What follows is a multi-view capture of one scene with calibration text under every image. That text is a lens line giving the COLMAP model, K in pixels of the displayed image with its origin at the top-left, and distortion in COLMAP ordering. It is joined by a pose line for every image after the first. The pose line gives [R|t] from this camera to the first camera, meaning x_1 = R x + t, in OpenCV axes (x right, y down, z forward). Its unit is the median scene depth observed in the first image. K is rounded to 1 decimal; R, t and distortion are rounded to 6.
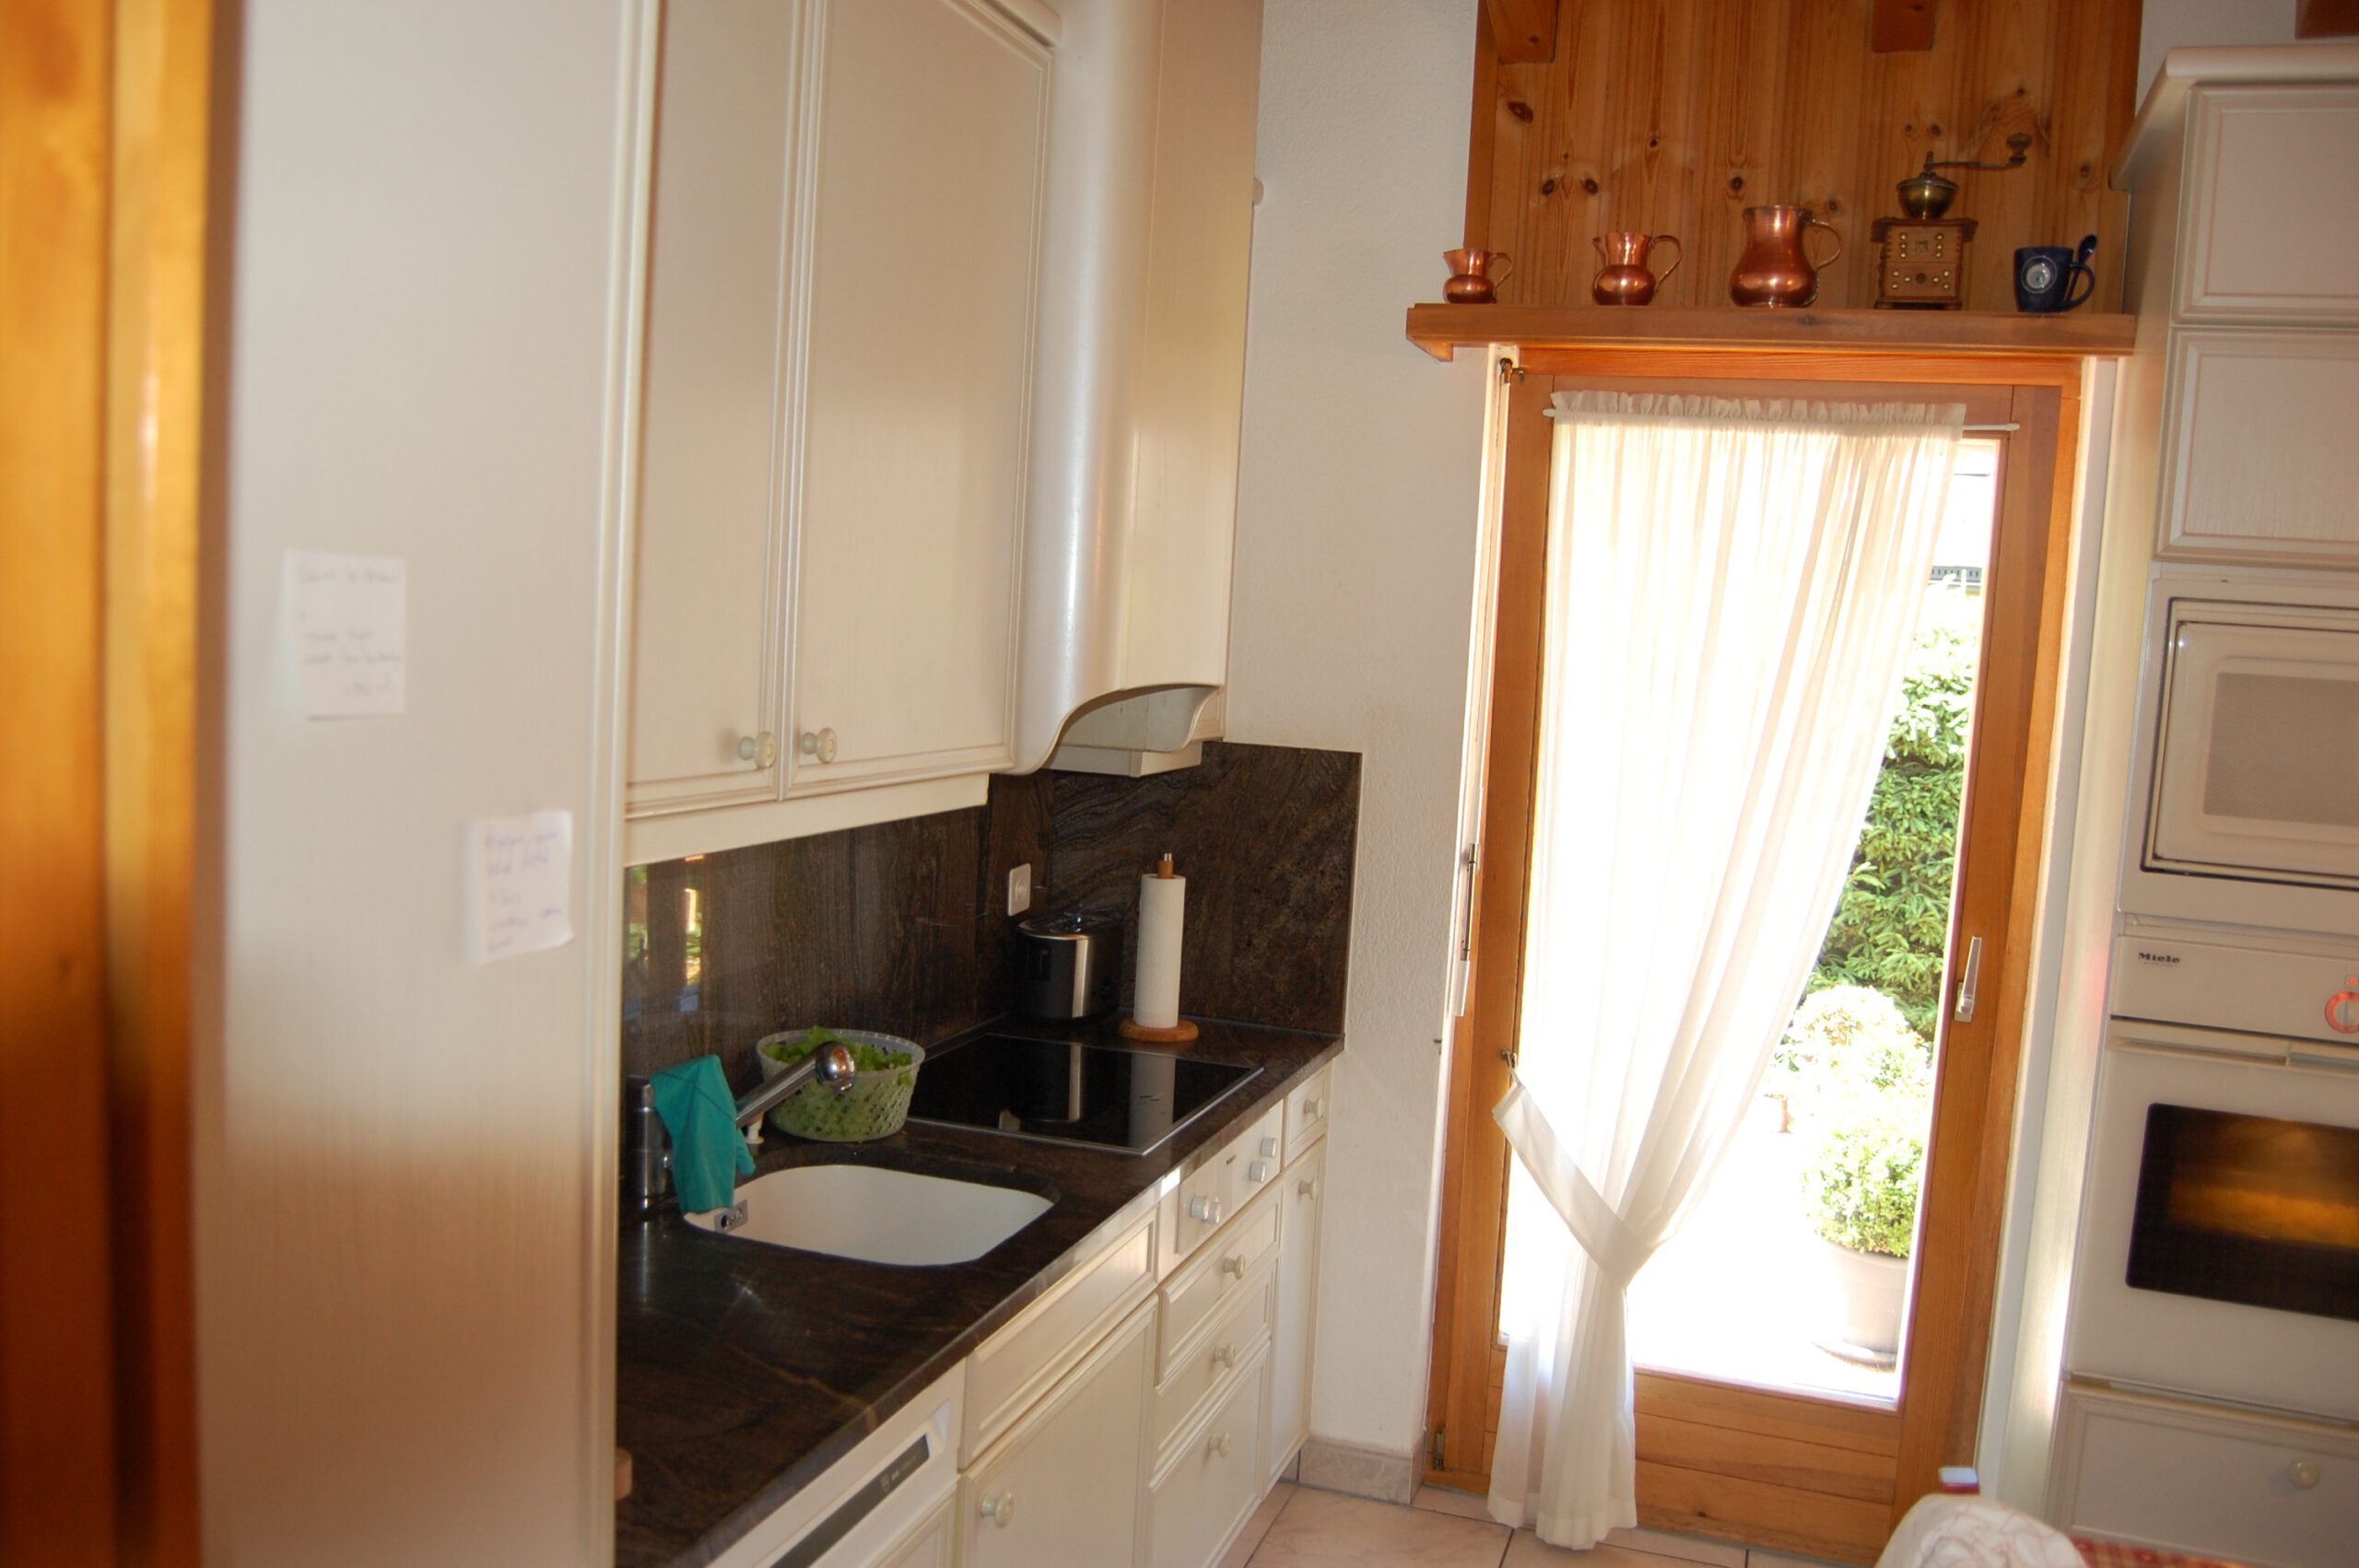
lens RADIAL K [[1844.8, 0, 1179.5], [0, 1844.8, 784.0], [0, 0, 1]] dist [-0.070993, 0.010407]
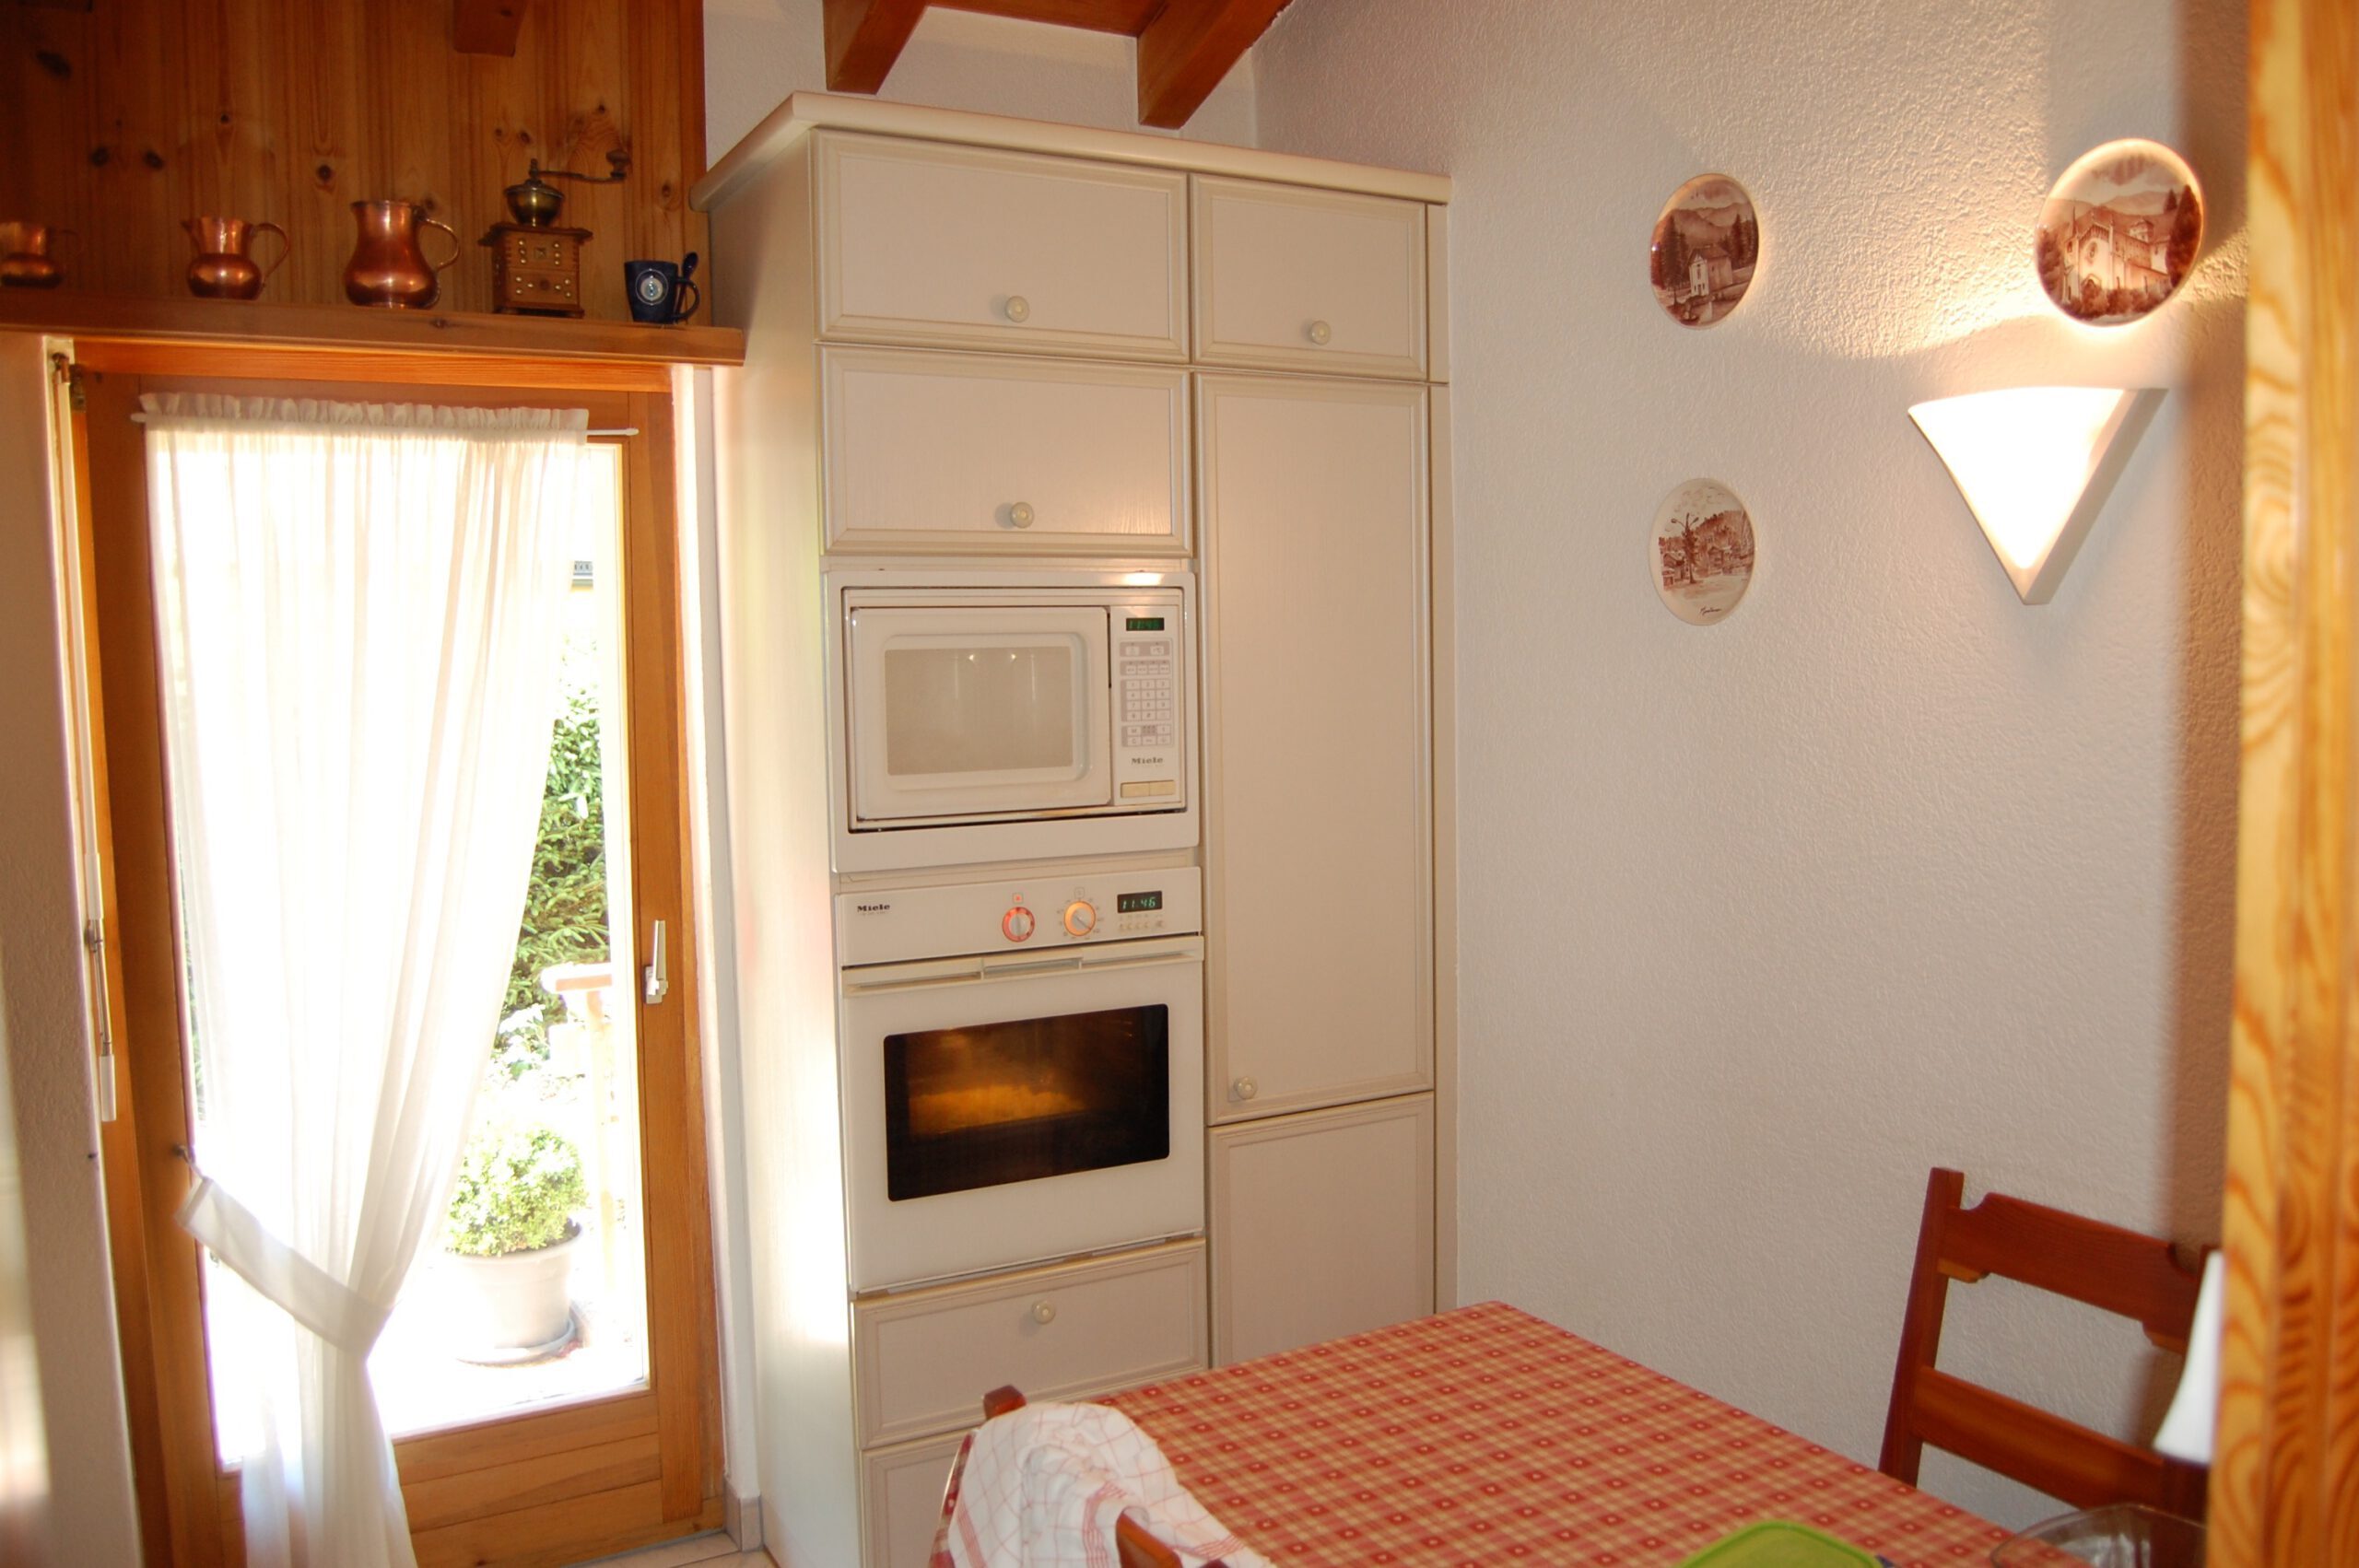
lens RADIAL K [[1863.2, 0, 1148.1], [0, 1863.2, 790.1], [0, 0, 1]] dist [-0.098083, 0.055492]
pose [[0.660643, -0.131183, 0.739150, -0.149811], [0.124826, 0.990102, 0.064154, -0.022991], [-0.740250, 0.049882, 0.670479, 0.077622]]
